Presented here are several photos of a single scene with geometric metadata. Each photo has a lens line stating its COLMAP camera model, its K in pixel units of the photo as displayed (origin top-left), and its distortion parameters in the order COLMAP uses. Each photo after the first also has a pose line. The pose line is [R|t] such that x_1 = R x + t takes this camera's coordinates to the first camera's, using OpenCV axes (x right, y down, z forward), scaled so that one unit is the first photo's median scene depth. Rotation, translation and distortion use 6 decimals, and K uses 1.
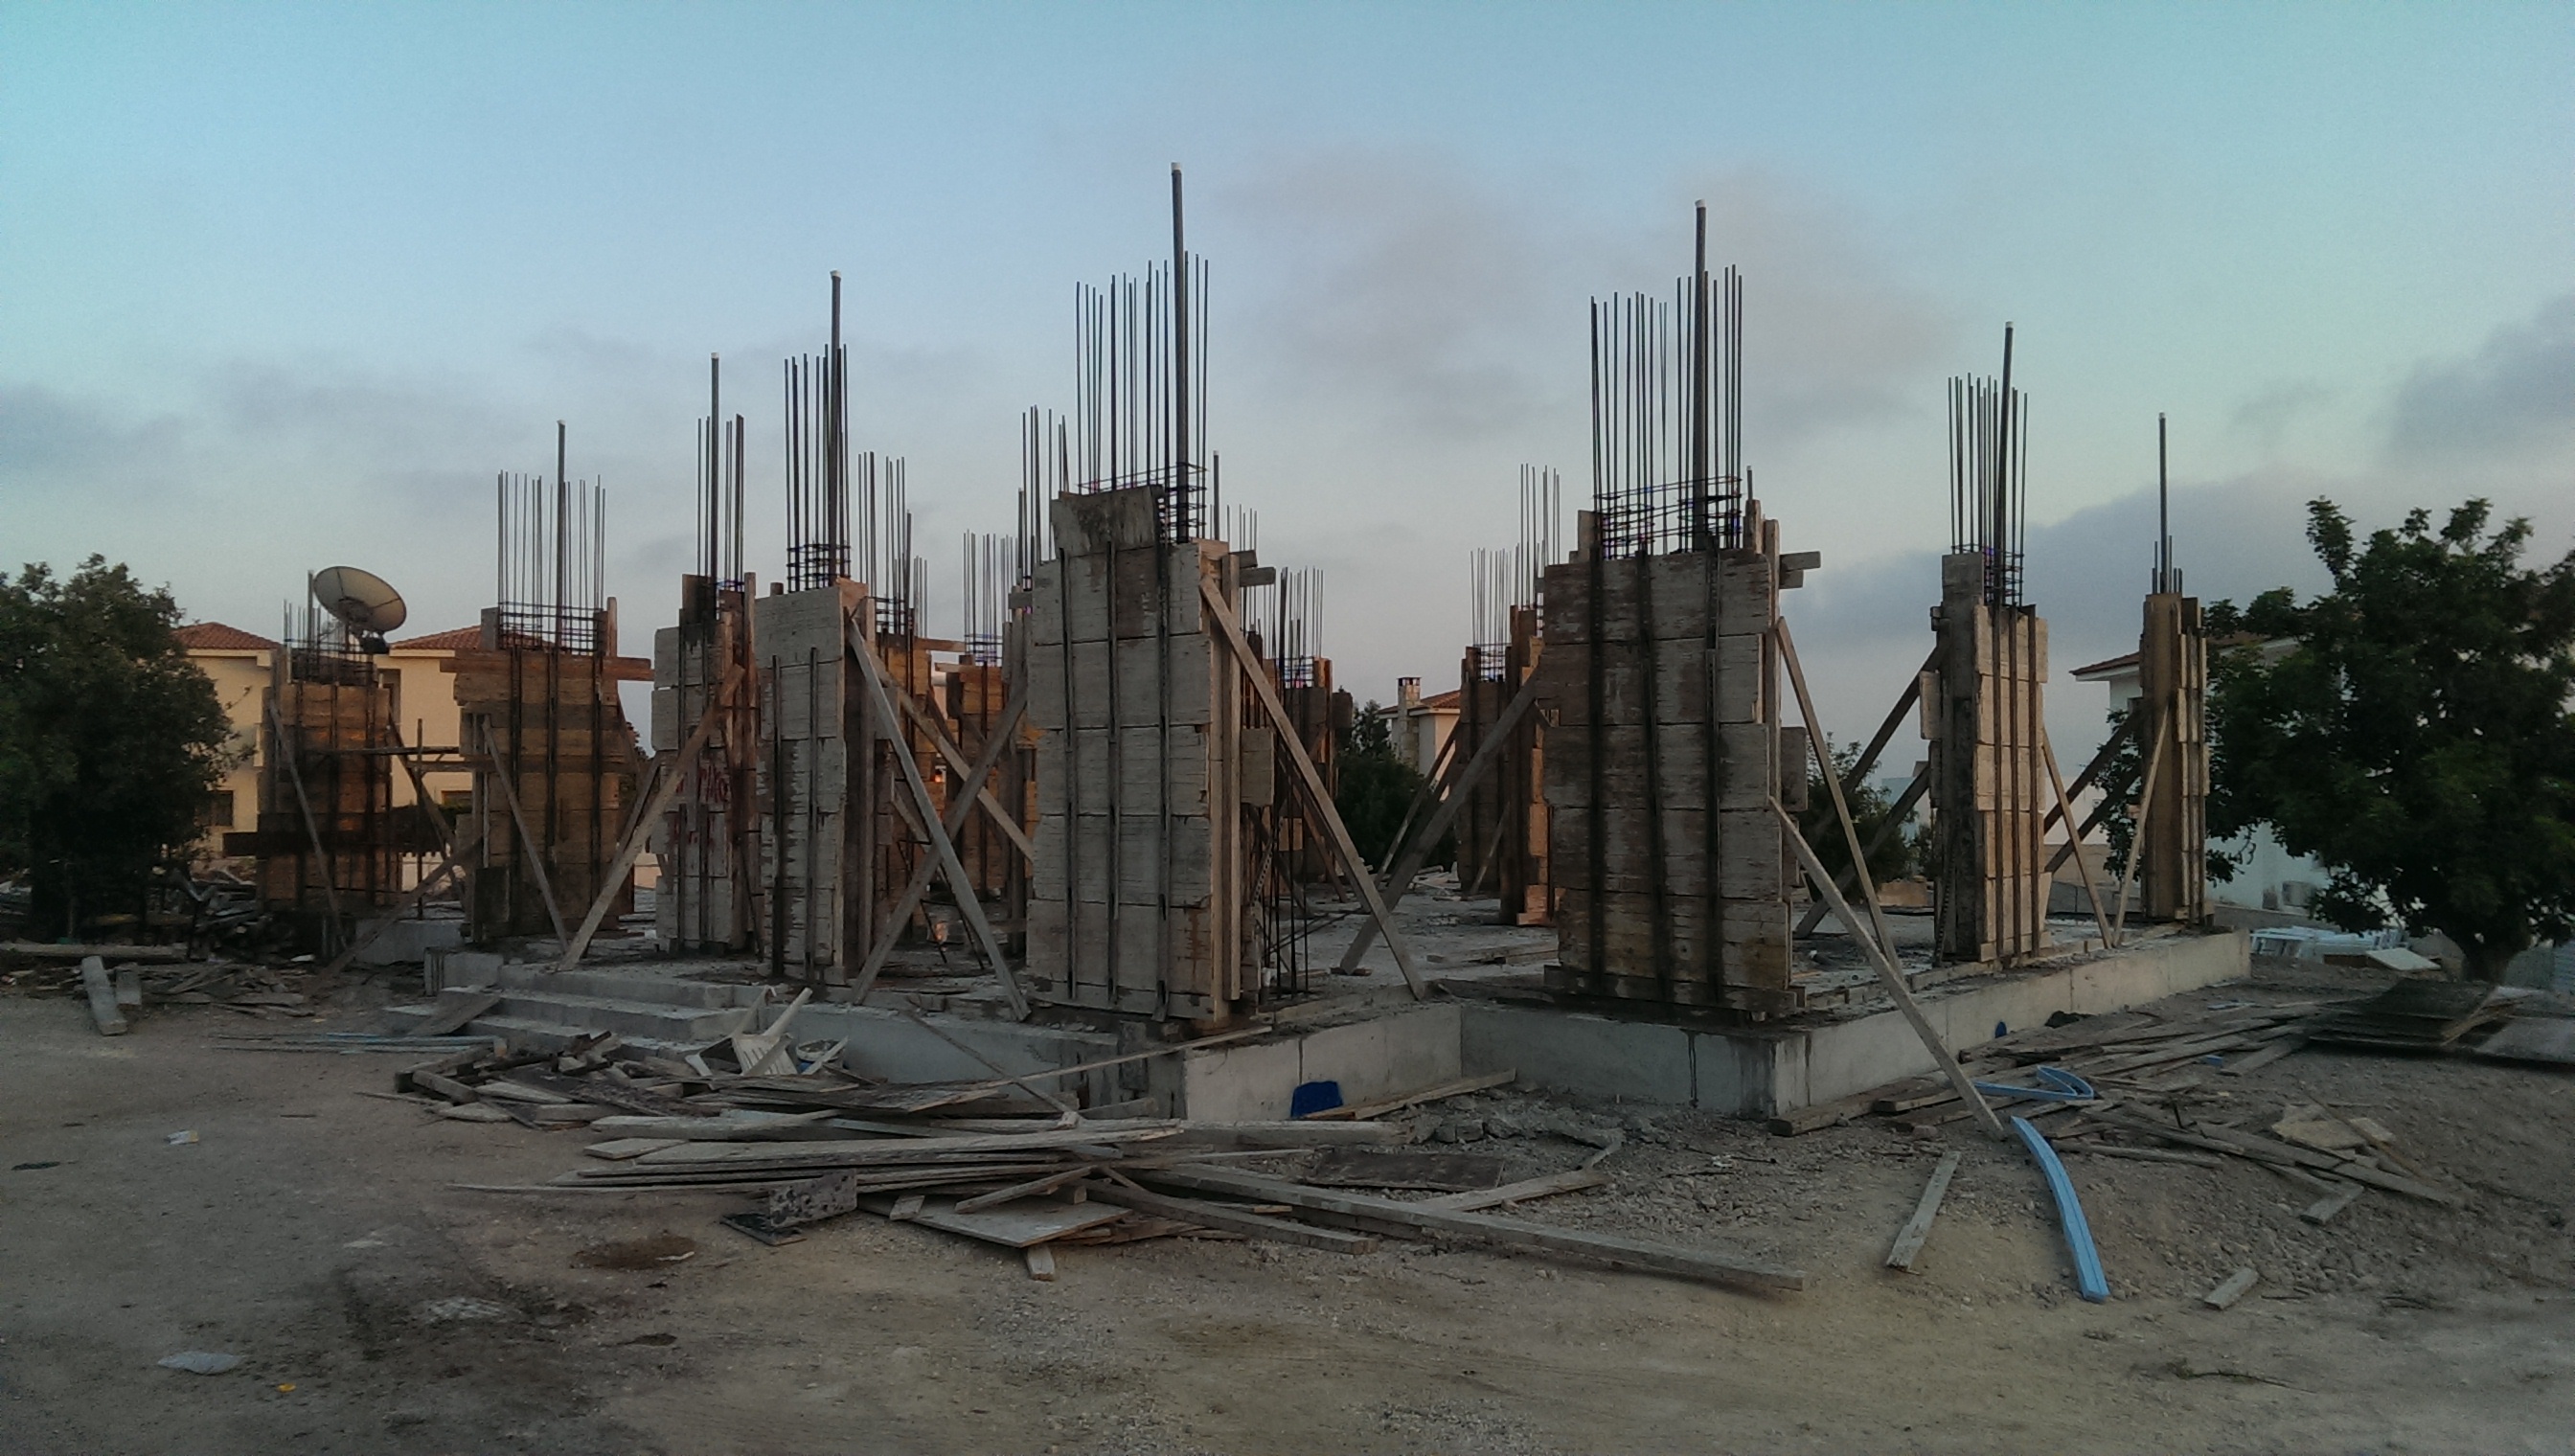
lens RADIAL K [[1961.5, 0, 1287.5], [0, 1961.5, 728.0], [0, 0, 1]] dist [0.045378, -0.083985]
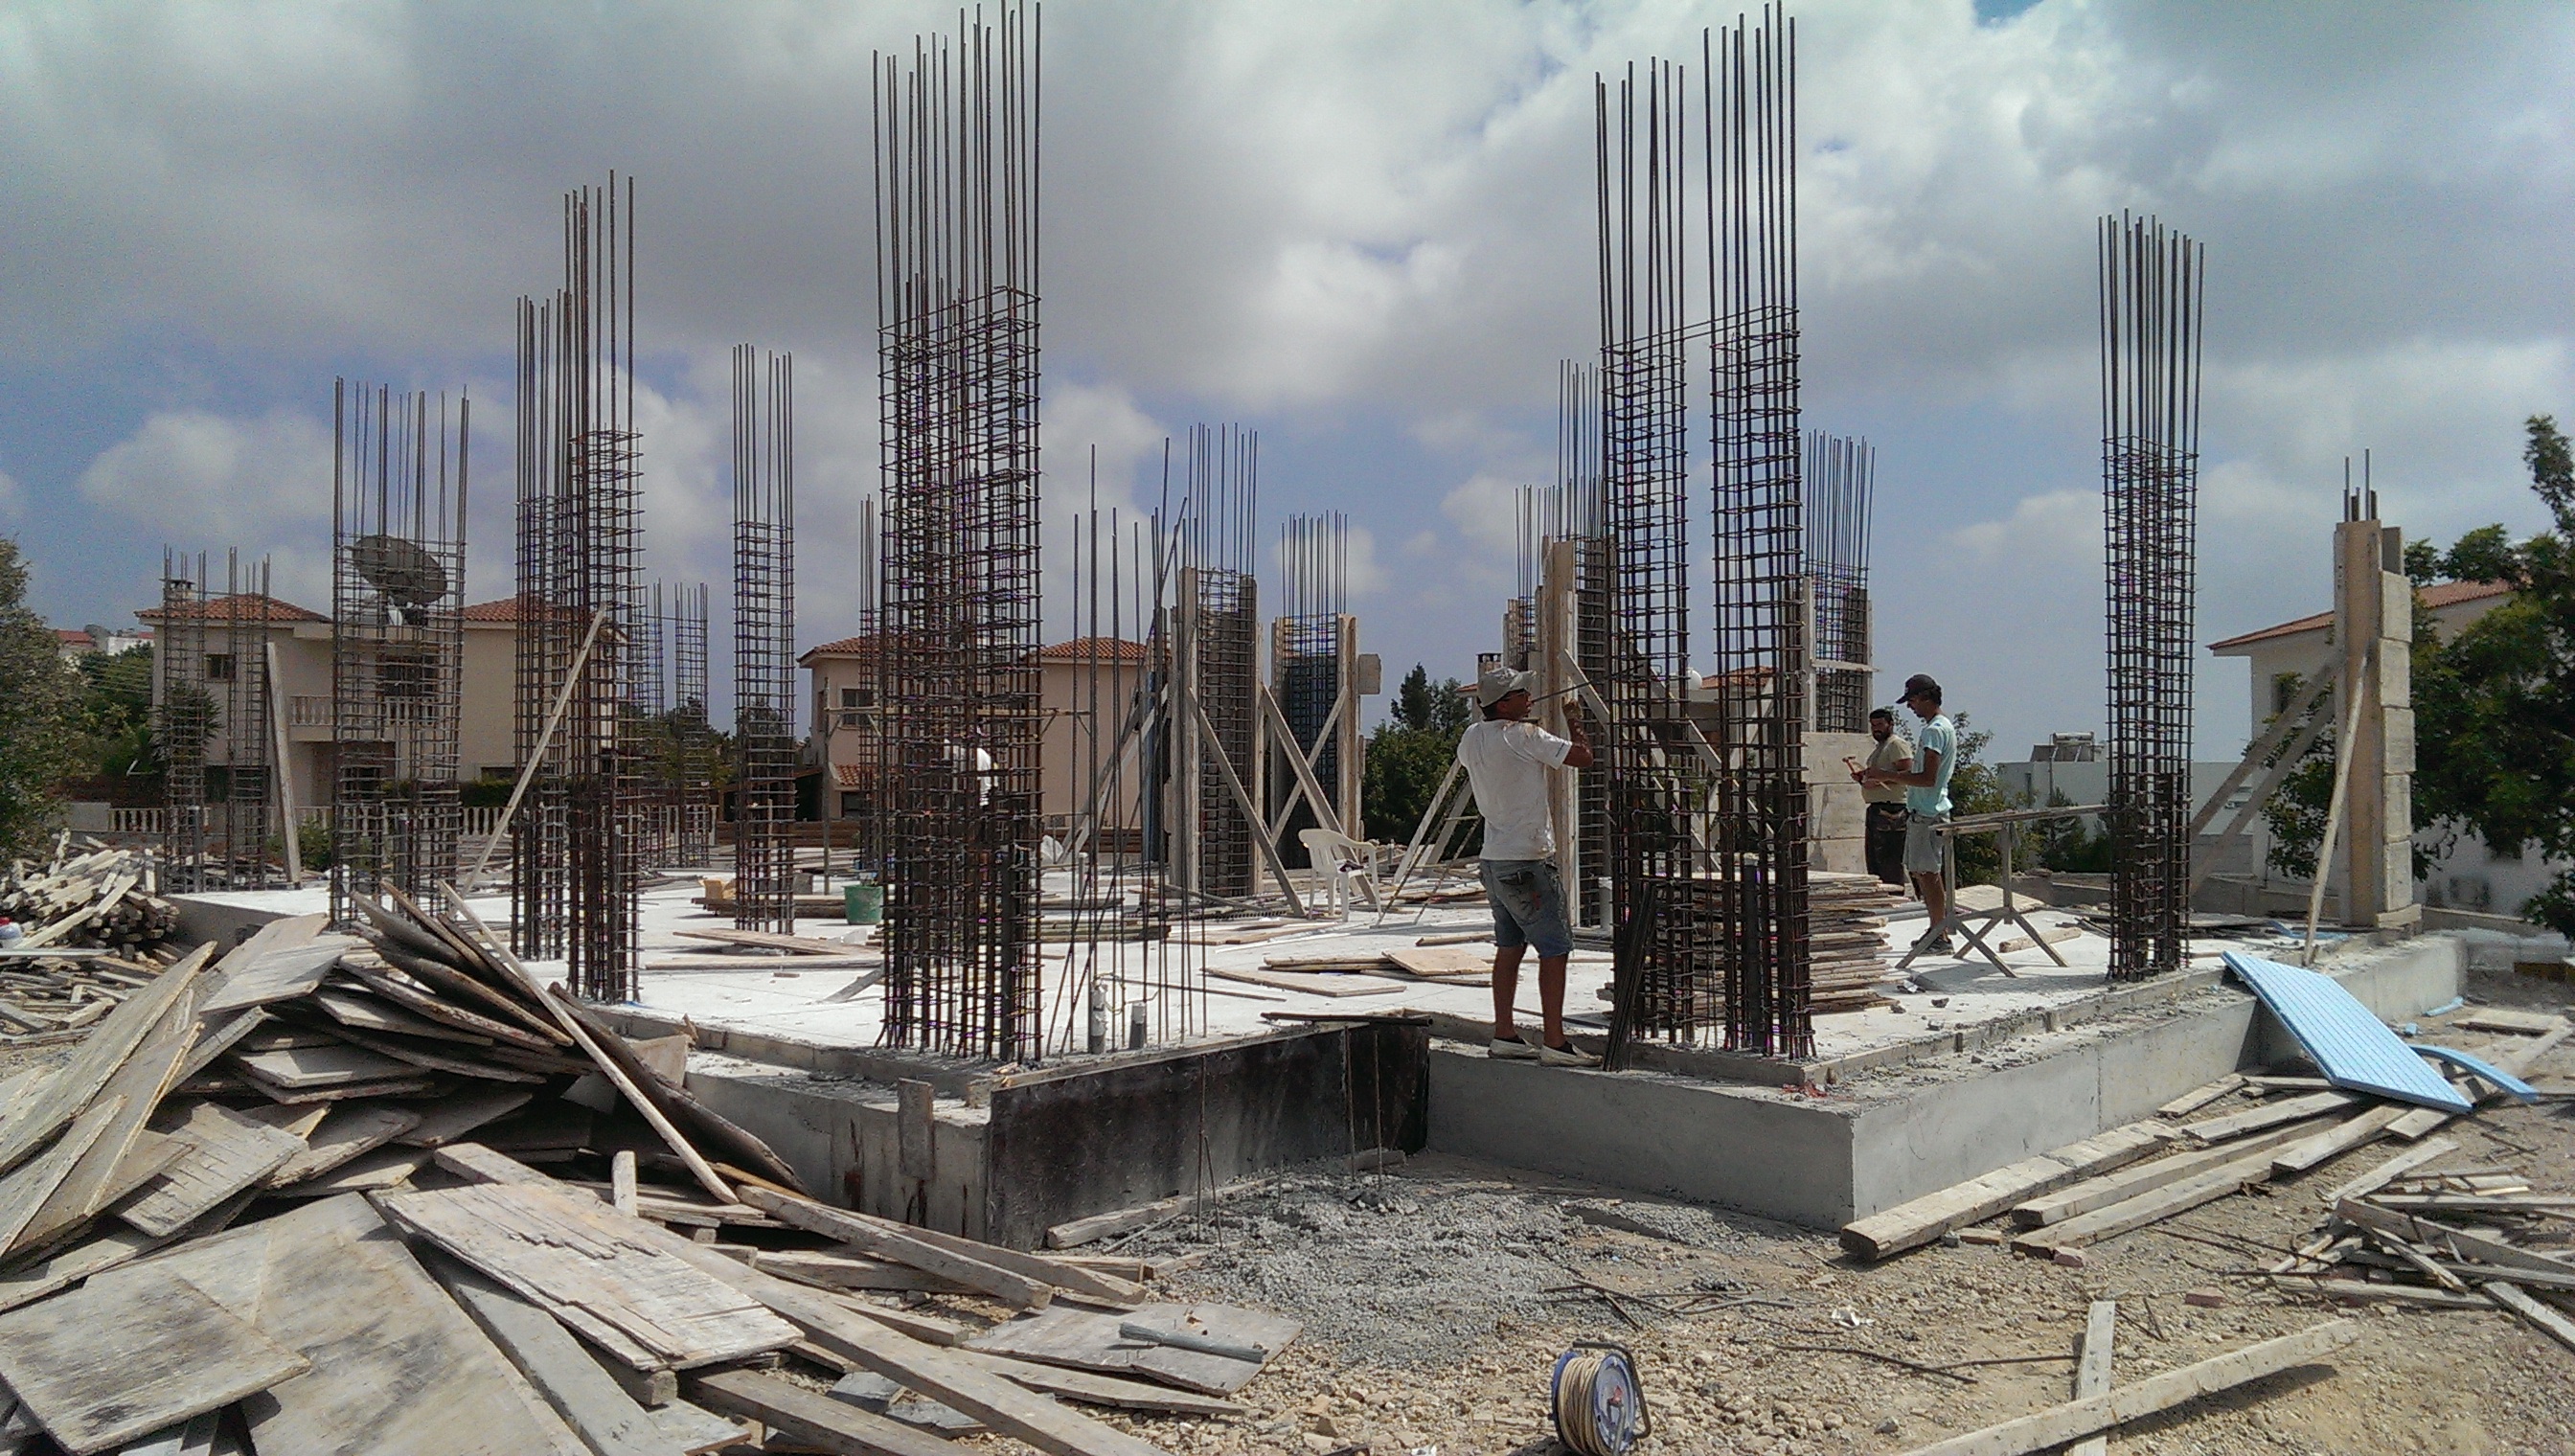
lens RADIAL K [[1899.7, 0, 1299.3], [0, 1899.7, 733.0], [0, 0, 1]] dist [0.124354, -0.212095]
pose [[0.998683, 0.003903, -0.051165, 0.046938], [-0.003405, 0.999946, 0.009817, 0.010187], [0.051200, -0.009630, 0.998642, 0.168193]]
